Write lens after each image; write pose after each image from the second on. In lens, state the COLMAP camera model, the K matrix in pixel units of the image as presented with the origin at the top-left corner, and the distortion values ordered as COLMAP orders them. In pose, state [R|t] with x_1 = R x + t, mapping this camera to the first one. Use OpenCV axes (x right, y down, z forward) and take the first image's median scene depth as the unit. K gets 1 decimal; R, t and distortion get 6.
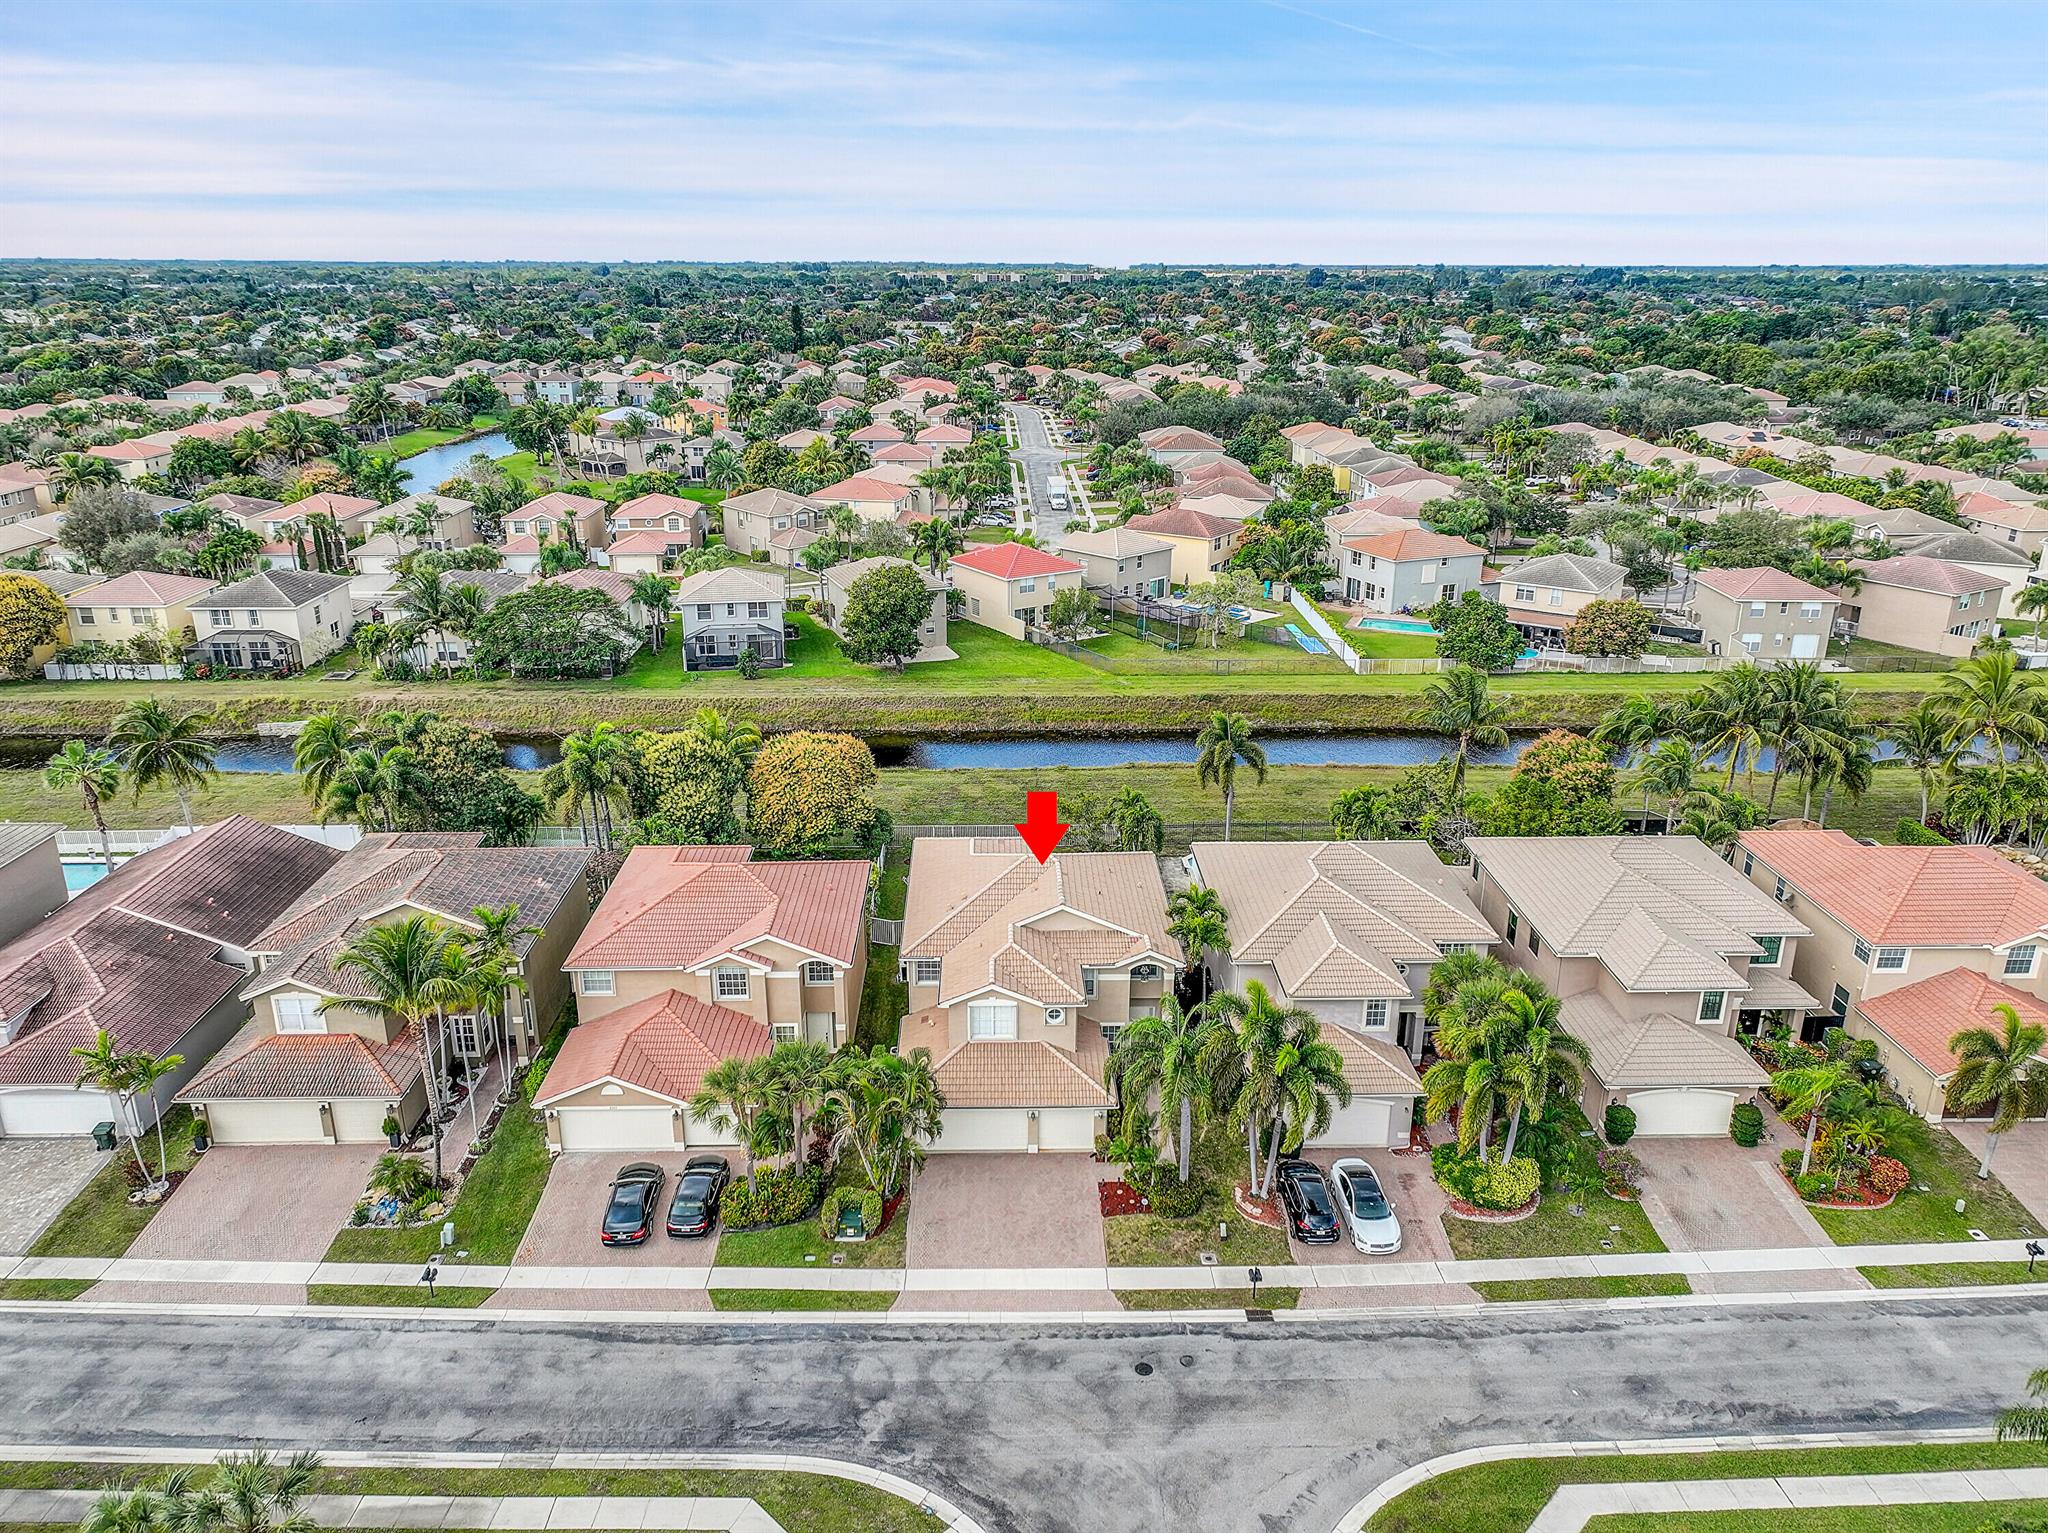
lens RADIAL K [[1434.0, 0, 1024.0], [0, 1434.0, 766.5], [0, 0, 1]] dist [0.009866, 0.000015]
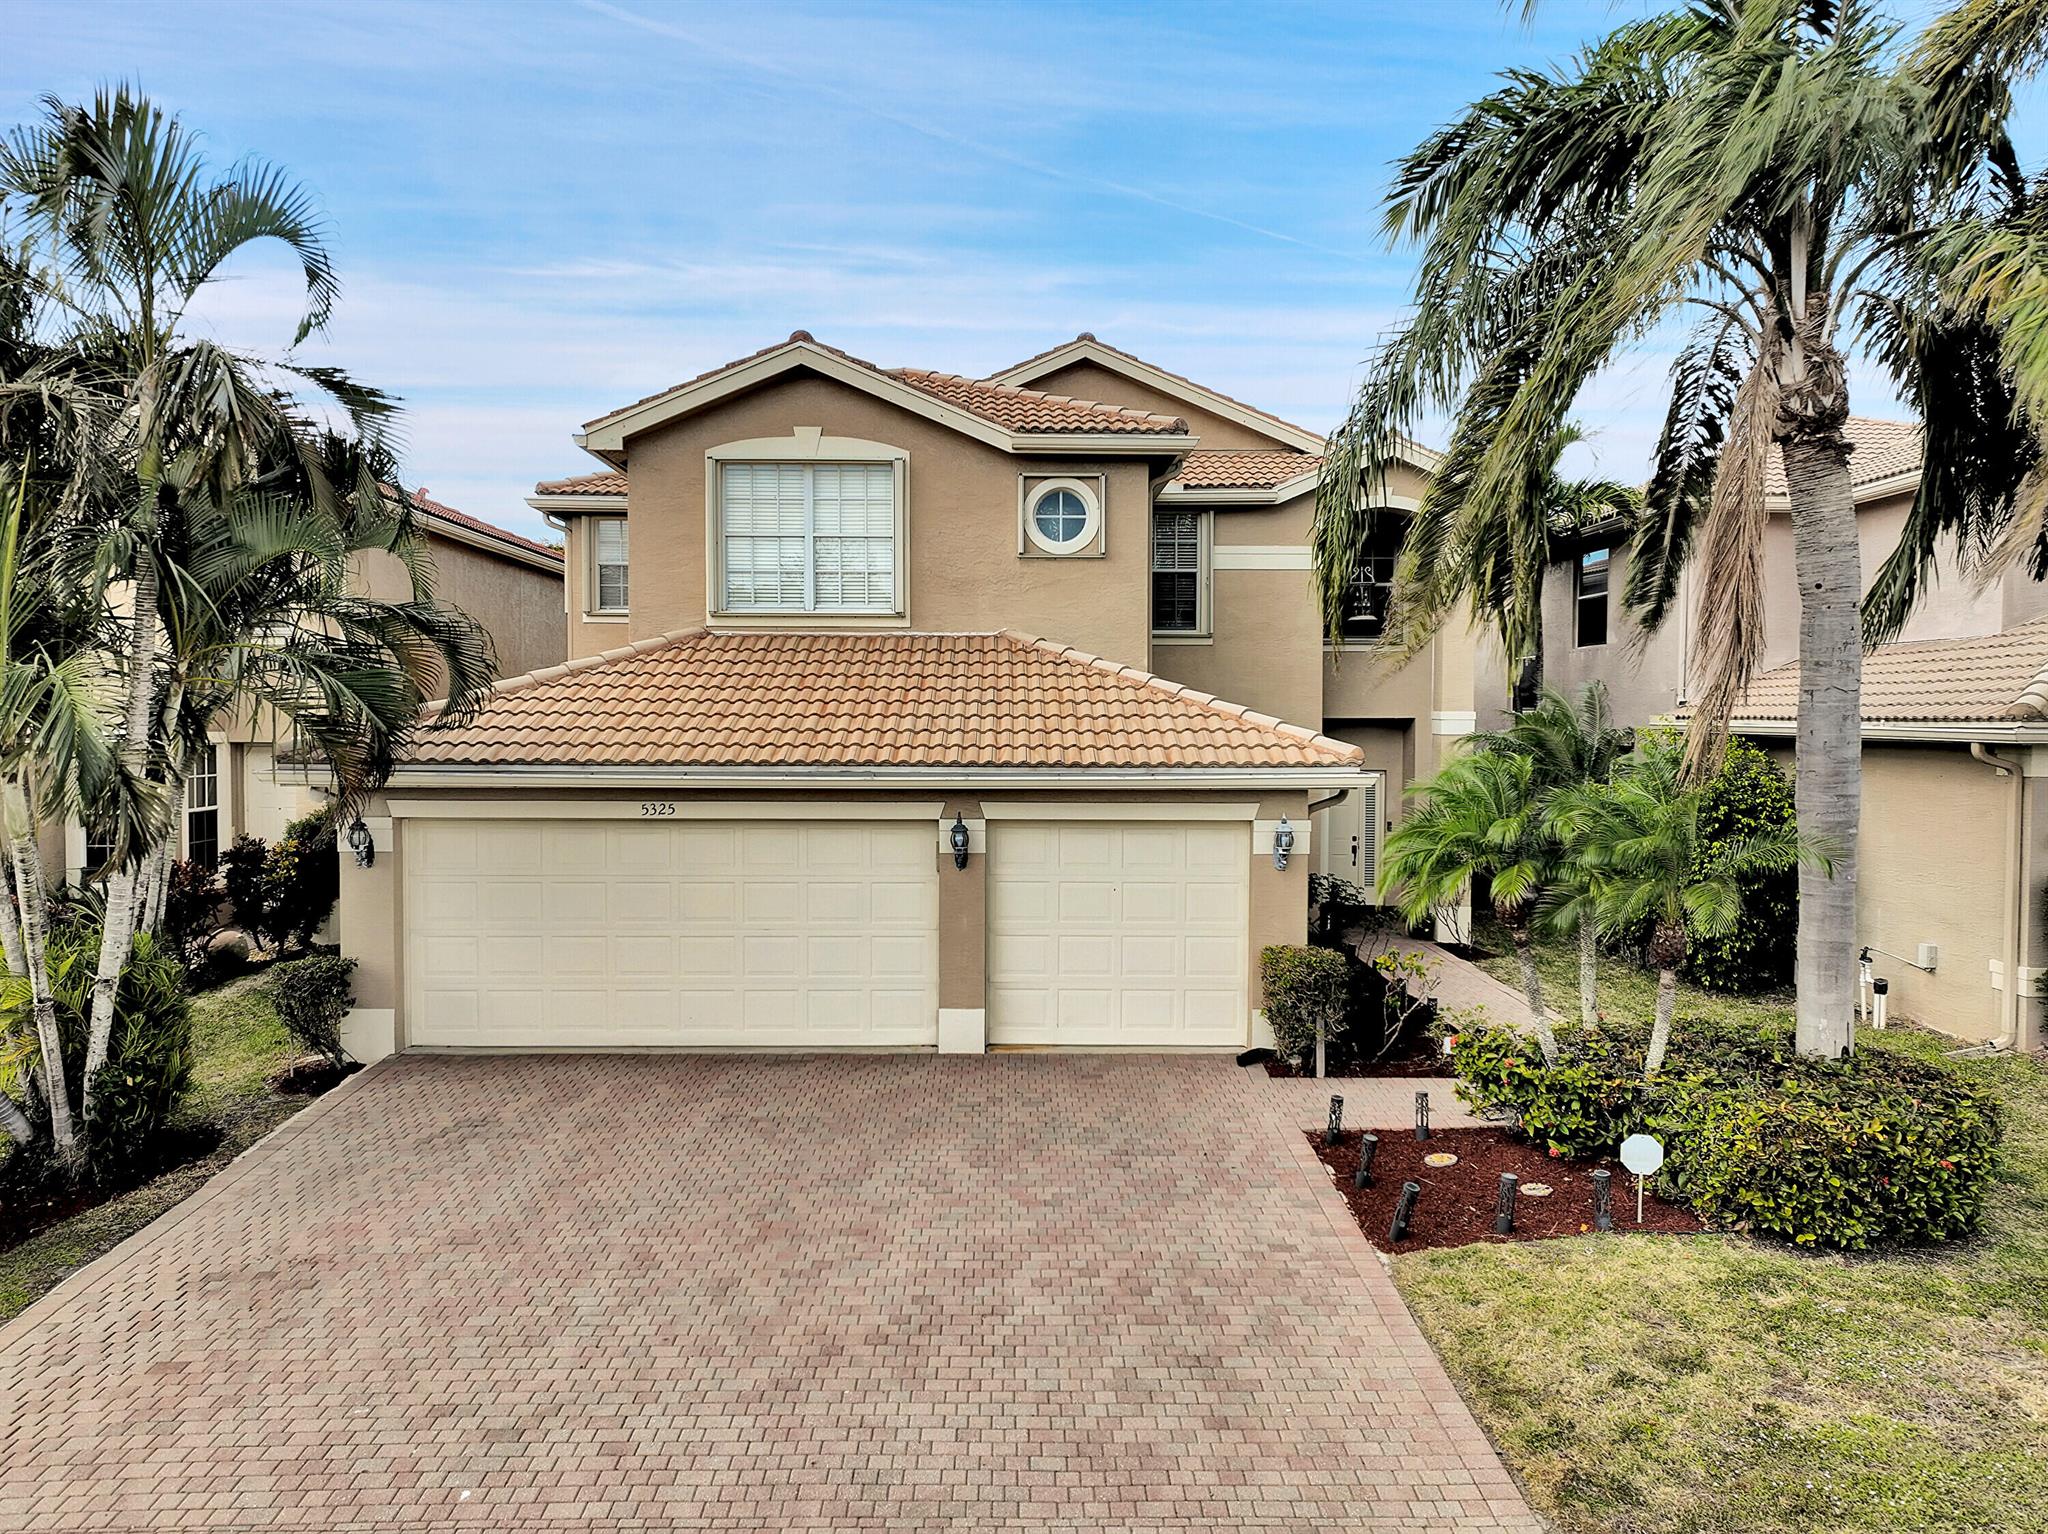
lens RADIAL K [[1434.0, 0, 1024.0], [0, 1434.0, 767.0], [0, 0, 1]] dist [0.009866, 0.000015]
pose [[0.999946, -0.002802, -0.009997, 0.018650], [-0.000292, 0.954941, -0.296795, 0.312957], [0.010378, 0.296782, 0.954889, 0.847227]]
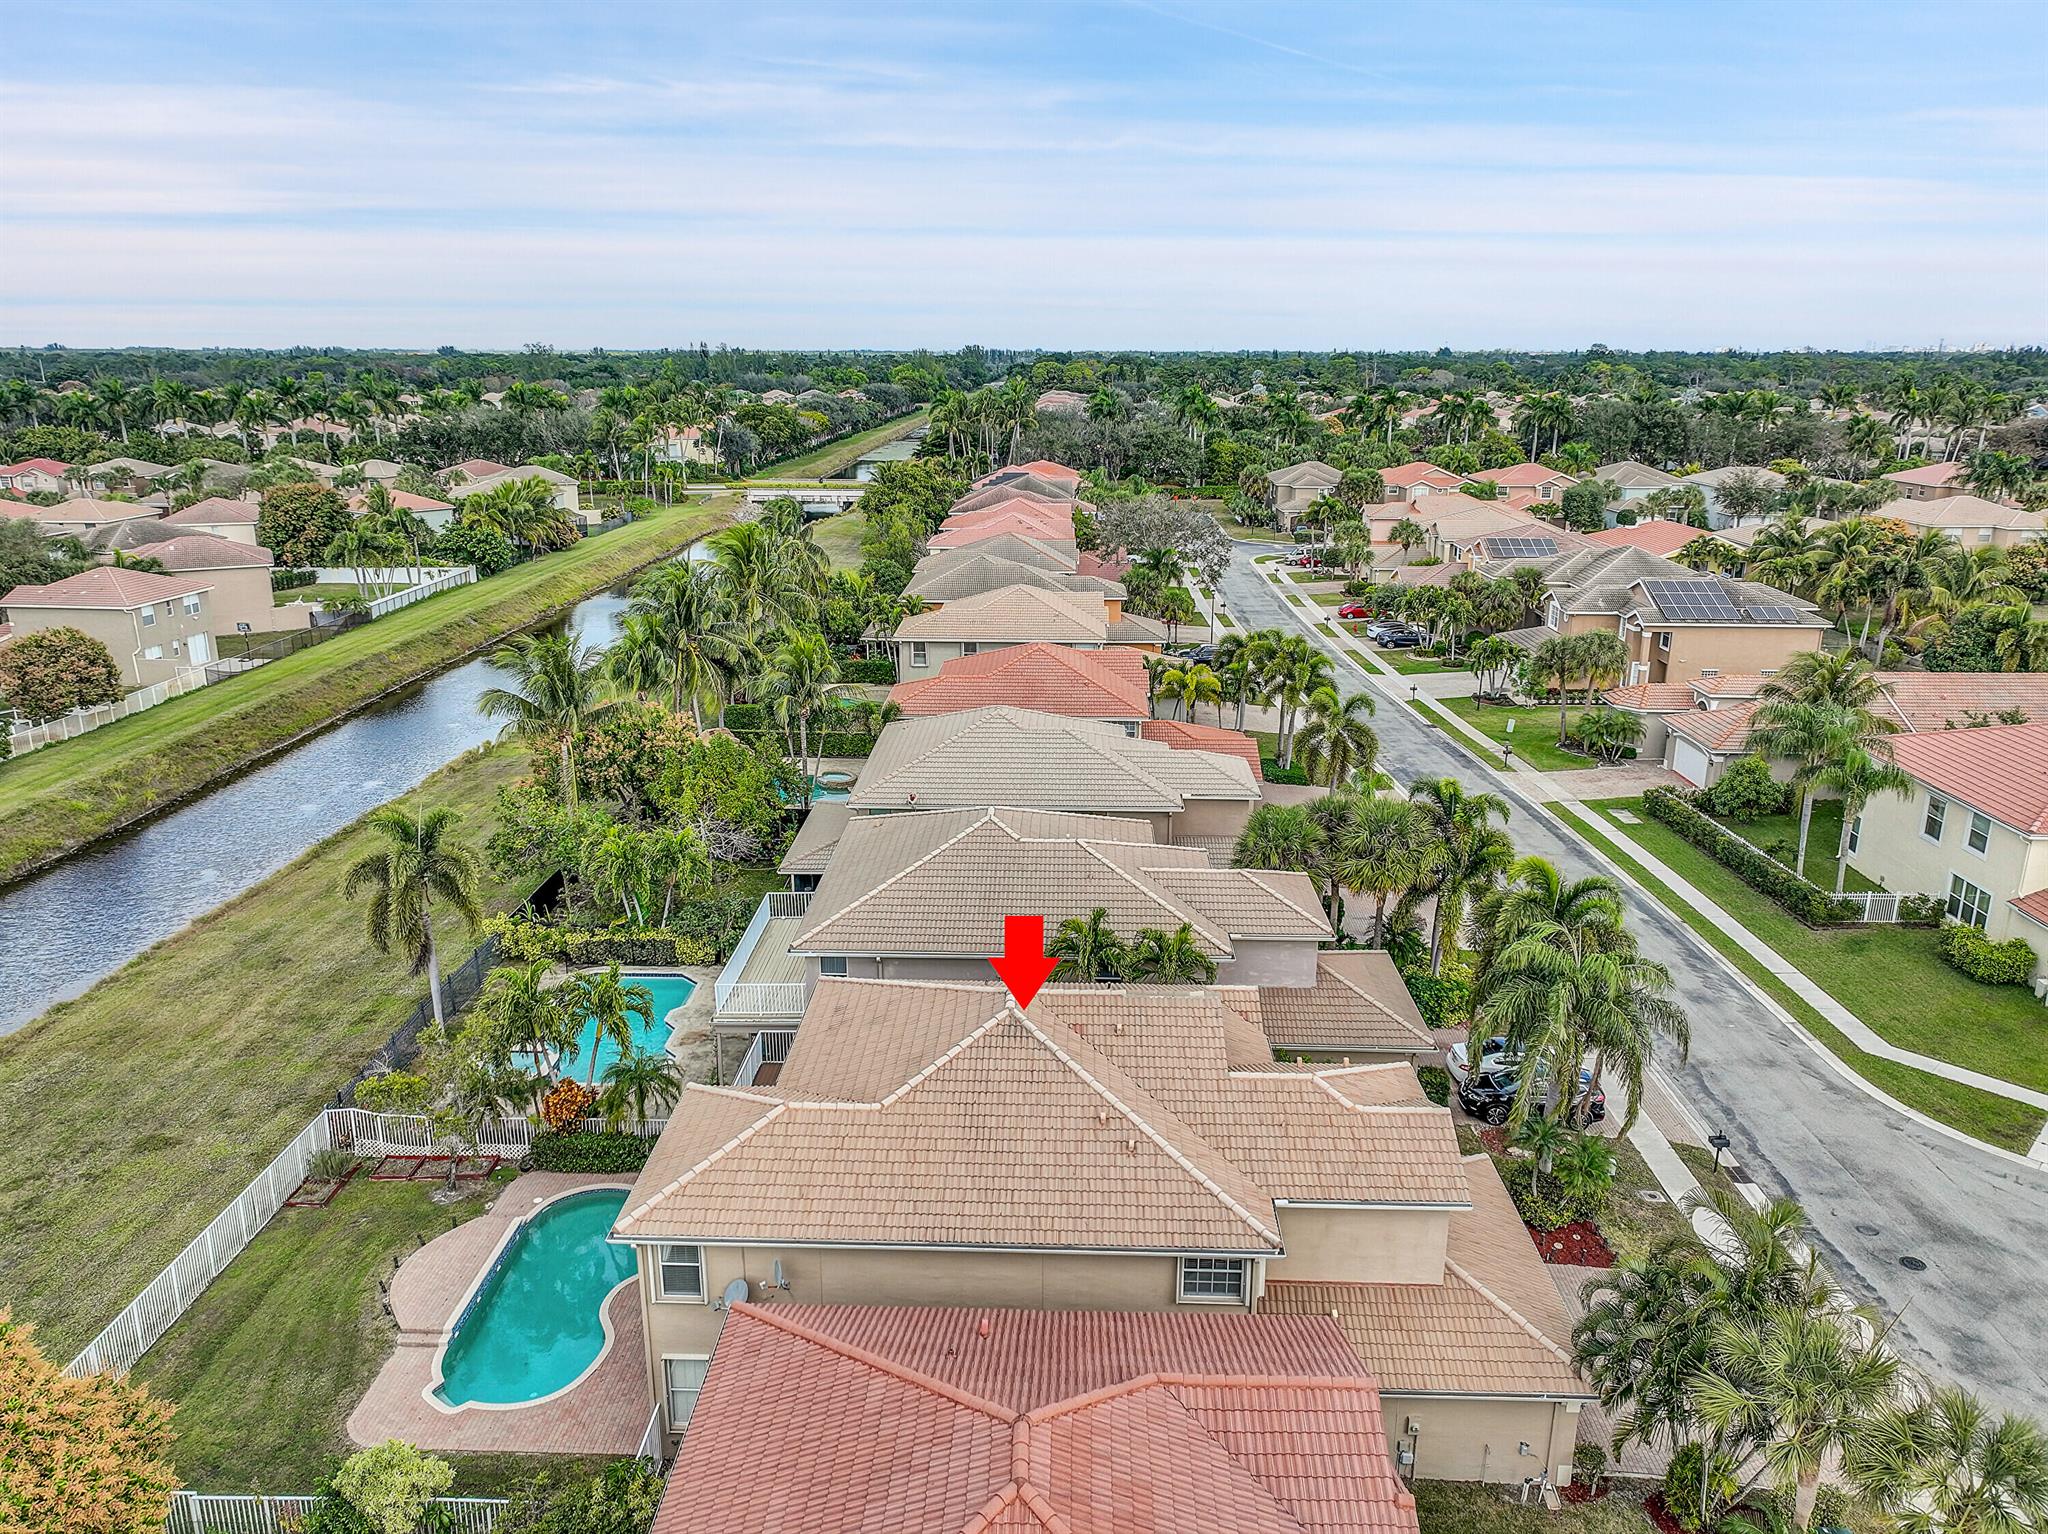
lens RADIAL K [[1434.0, 0, 1024.0], [0, 1434.0, 767.0], [0, 0, 1]] dist [0.009866, 0.000015]
pose [[0.061572, -0.281203, 0.957671, -0.555987], [0.330326, 0.911162, 0.246309, -0.168000], [-0.941857, 0.301177, 0.148991, 1.104937]]
